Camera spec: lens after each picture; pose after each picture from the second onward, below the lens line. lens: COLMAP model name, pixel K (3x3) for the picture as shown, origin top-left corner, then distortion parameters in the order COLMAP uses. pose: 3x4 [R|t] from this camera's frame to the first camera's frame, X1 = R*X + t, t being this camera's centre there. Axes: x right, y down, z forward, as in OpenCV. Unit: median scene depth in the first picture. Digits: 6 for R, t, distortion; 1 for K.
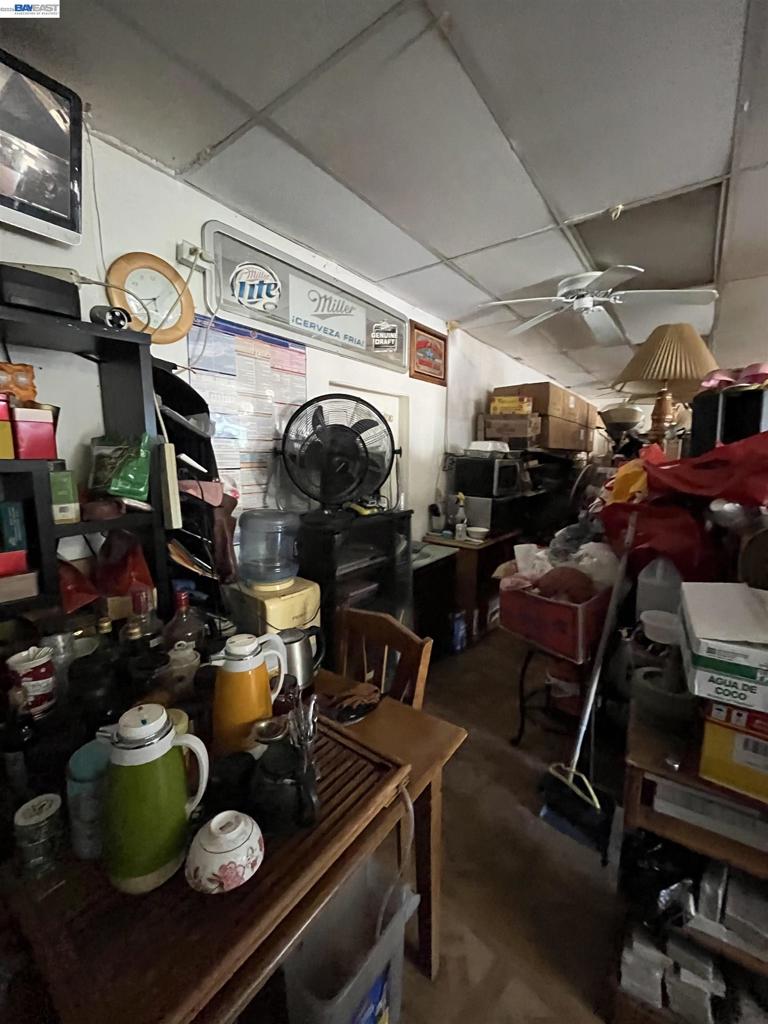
lens RADIAL K [[414.6, 0, 385.8], [0, 414.6, 514.5], [0, 0, 1]] dist [-0.003572, 0.000329]
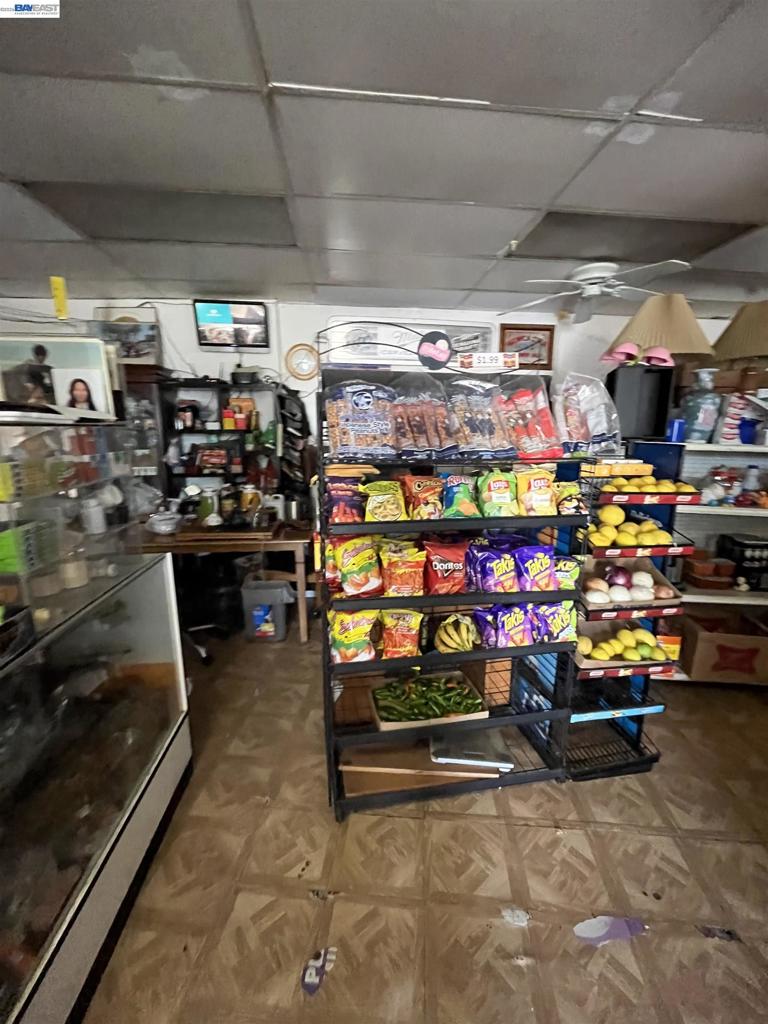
lens RADIAL K [[414.6, 0, 386.7], [0, 414.6, 511.3], [0, 0, 1]] dist [-0.003572, 0.000329]
pose [[0.681260, 0.131001, -0.720224, 0.892930], [-0.107974, 0.991079, 0.078134, 0.049763], [0.724035, 0.024536, 0.689327, -0.146056]]
